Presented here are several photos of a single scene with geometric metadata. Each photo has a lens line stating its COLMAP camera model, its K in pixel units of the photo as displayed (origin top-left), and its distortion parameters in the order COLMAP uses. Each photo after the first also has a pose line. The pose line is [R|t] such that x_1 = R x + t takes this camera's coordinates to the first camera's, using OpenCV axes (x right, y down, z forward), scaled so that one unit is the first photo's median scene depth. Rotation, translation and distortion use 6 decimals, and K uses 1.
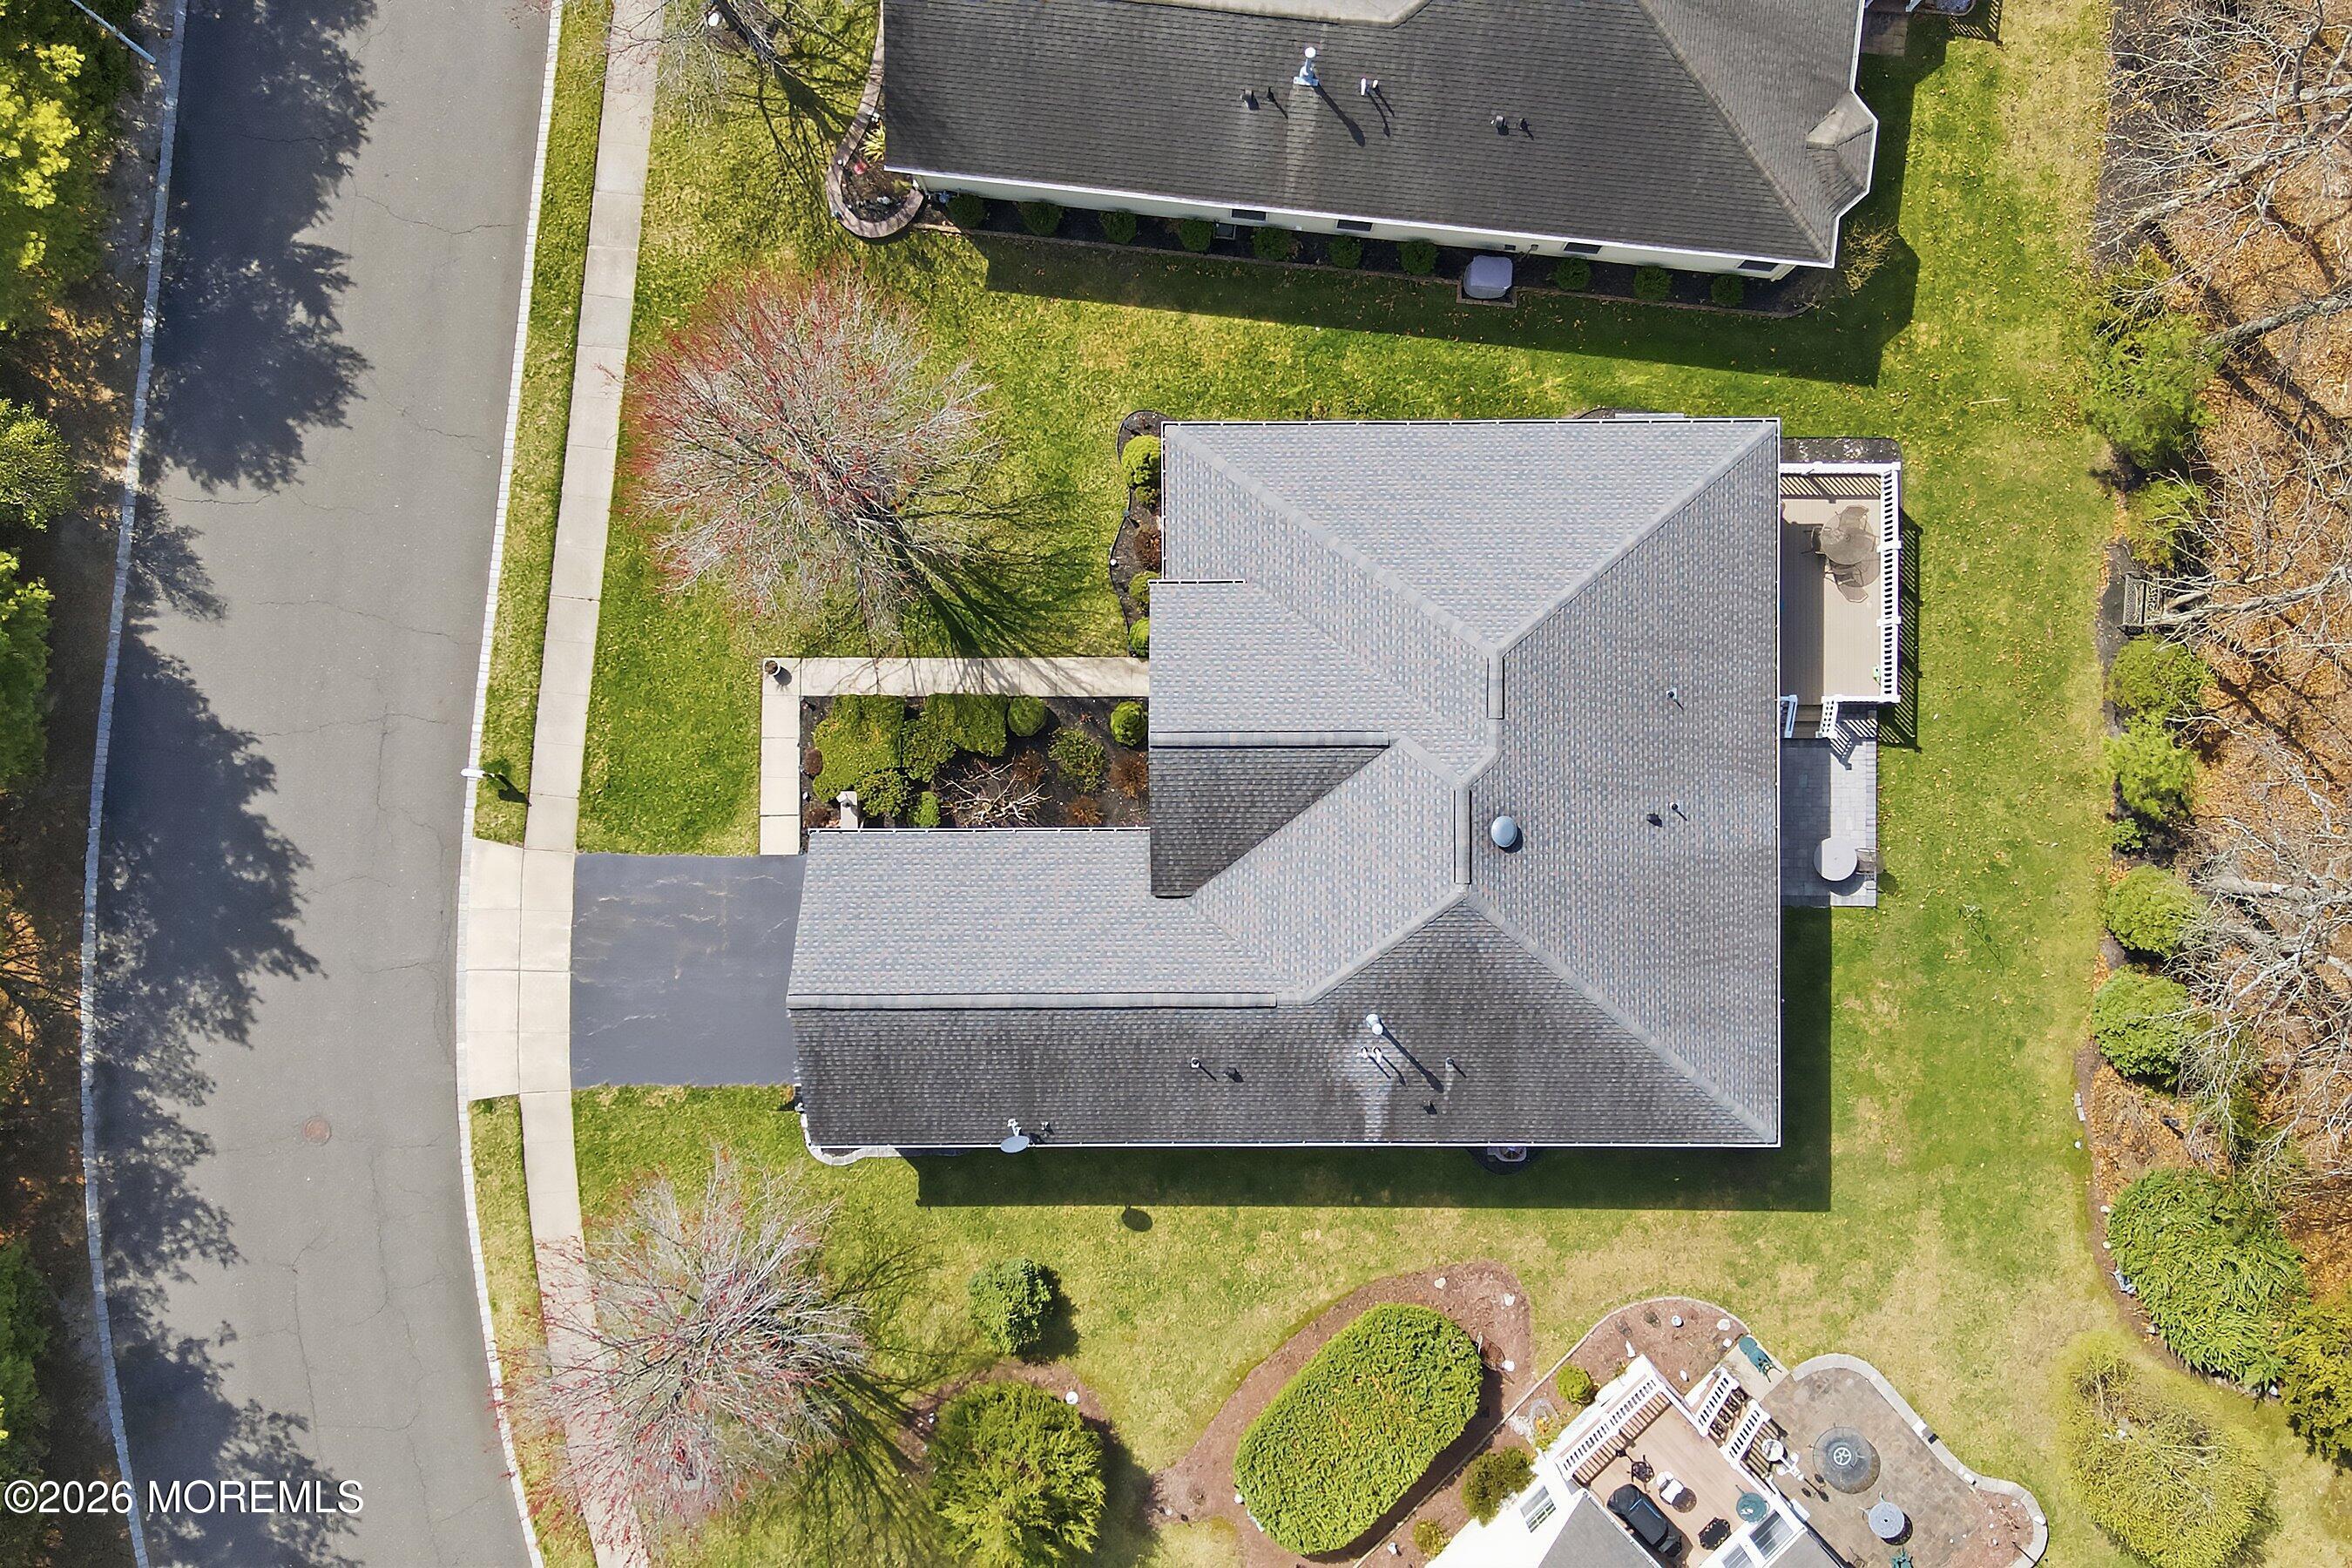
lens RADIAL K [[2056.0, 0, 1176.0], [0, 2056.0, 784.0], [0, 0, 1]] dist [0.045590, -0.001055]
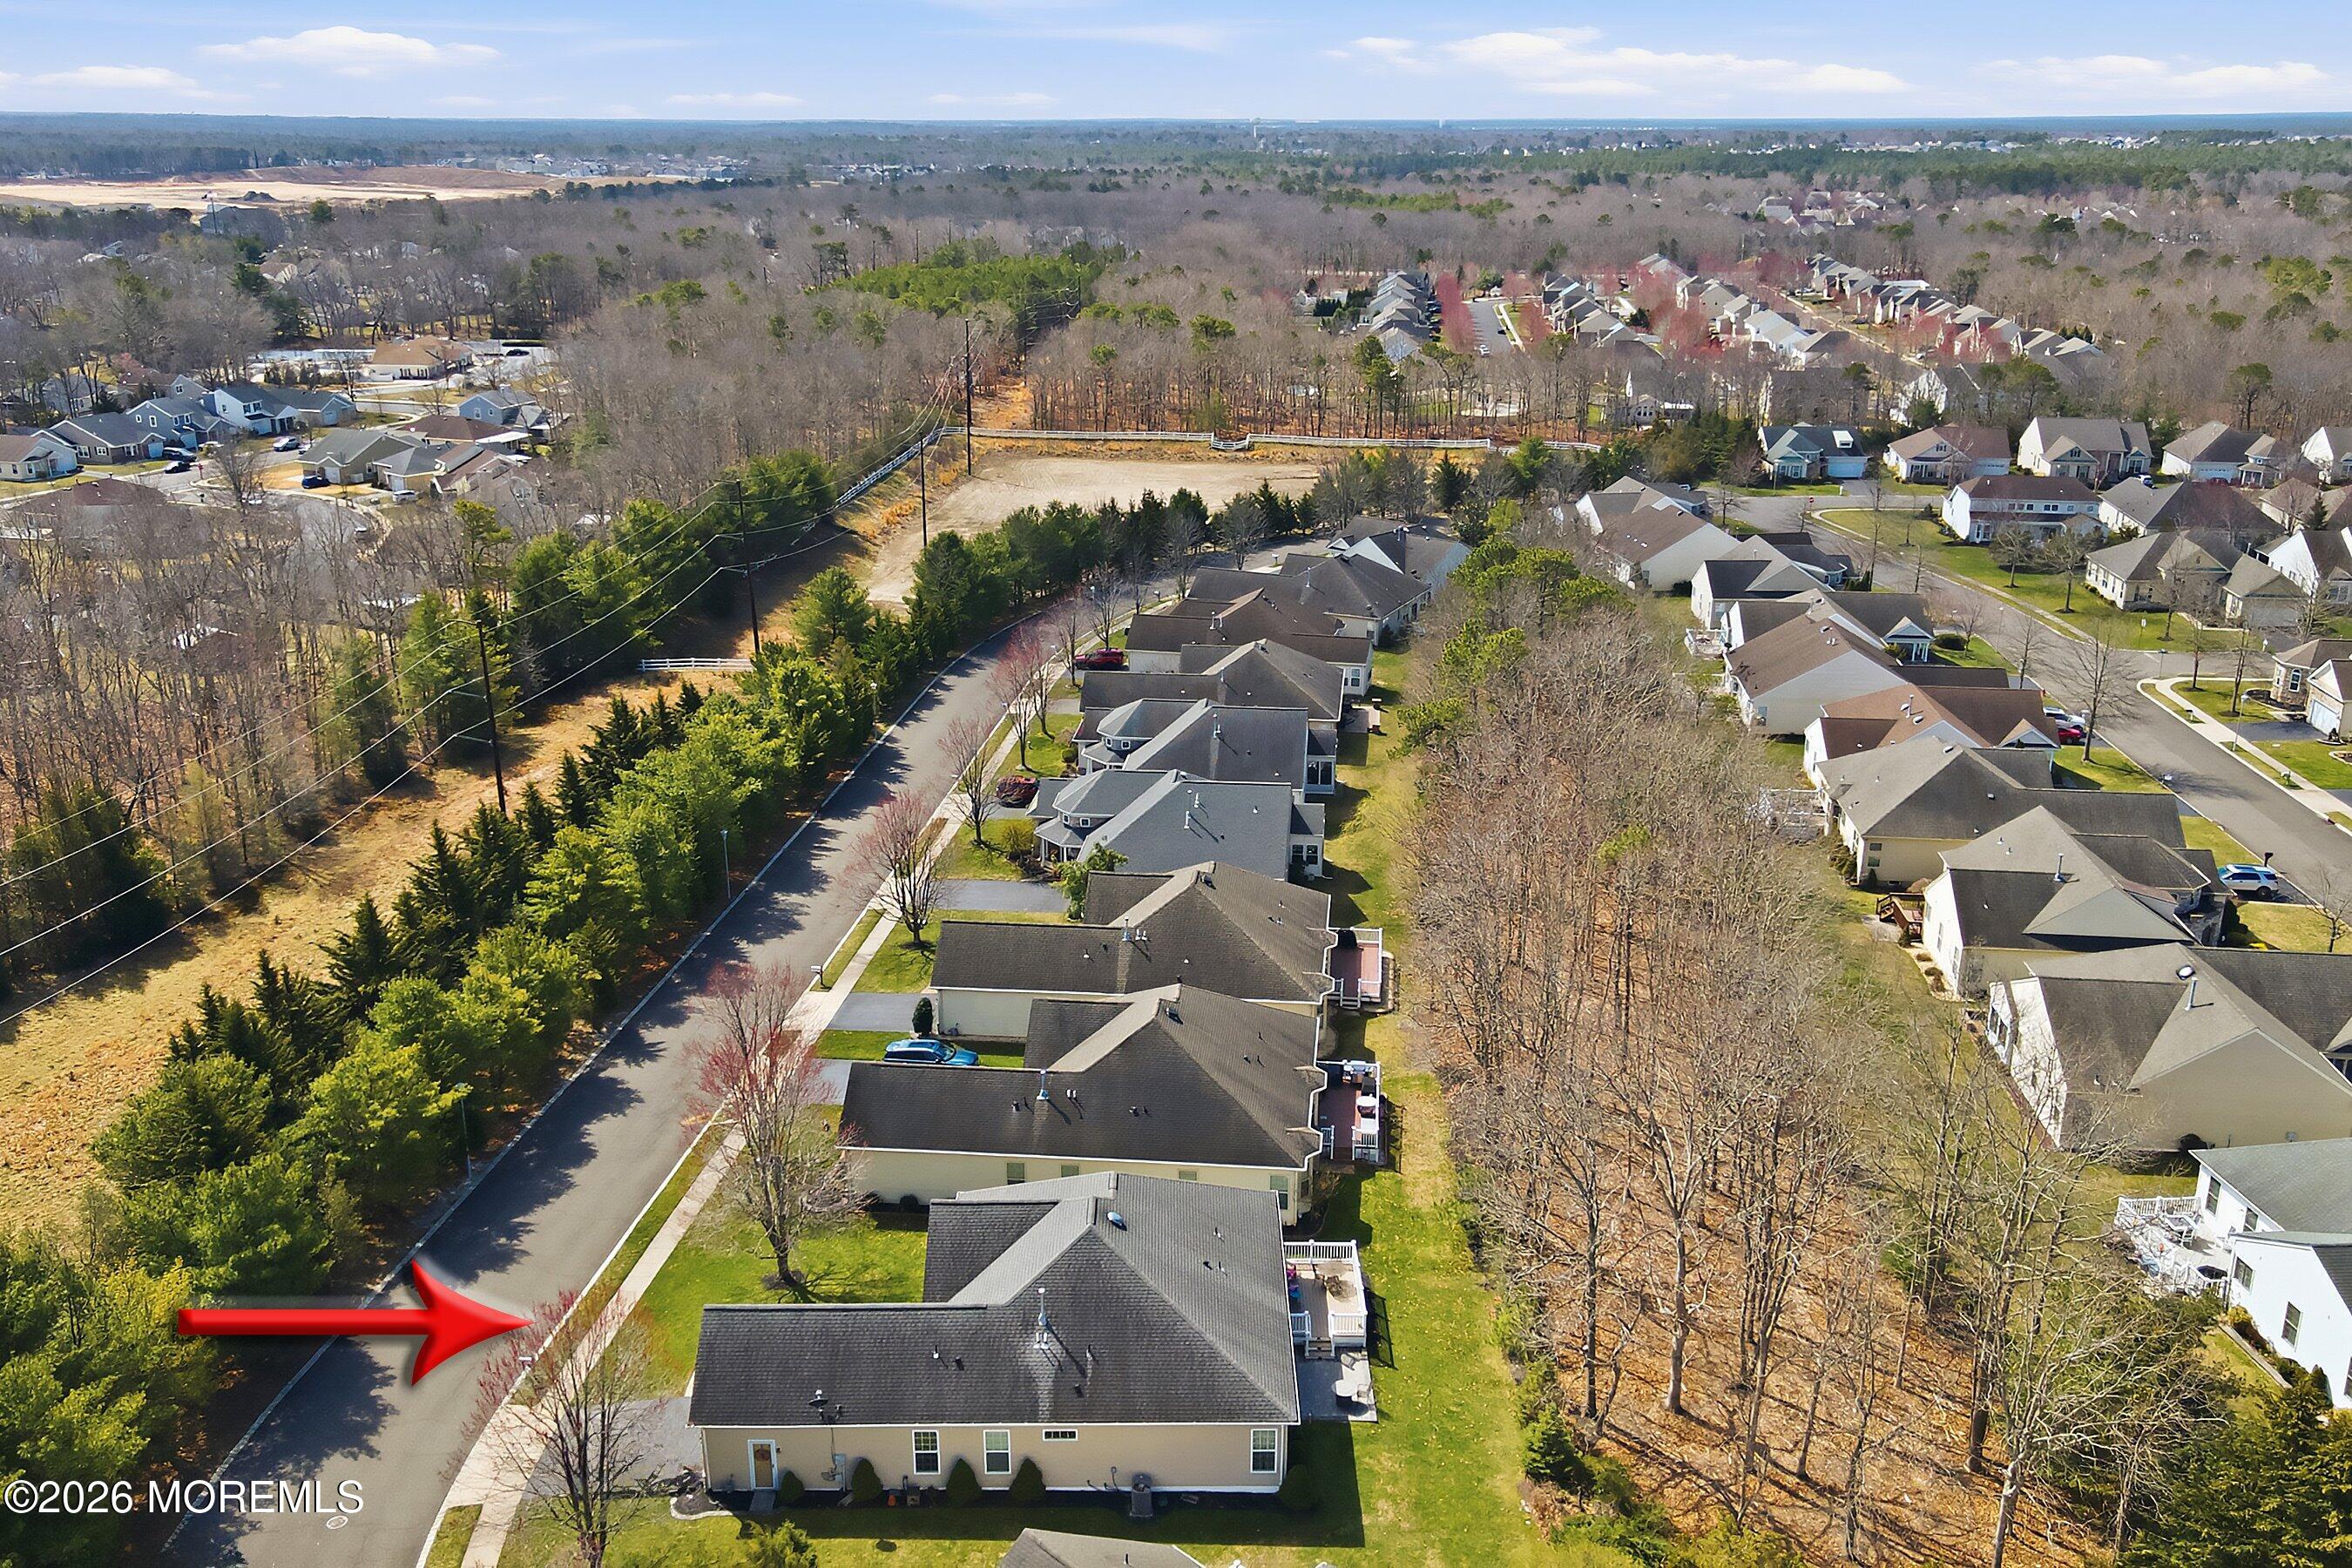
lens RADIAL K [[2056.0, 0, 1176.0], [0, 2056.0, 784.0], [0, 0, 1]] dist [0.045590, -0.001055]
pose [[0.999982, 0.005742, -0.001536, 0.185487], [-0.003211, 0.304402, -0.952538, 1.447809], [-0.005002, 0.952526, 0.304415, 0.048273]]
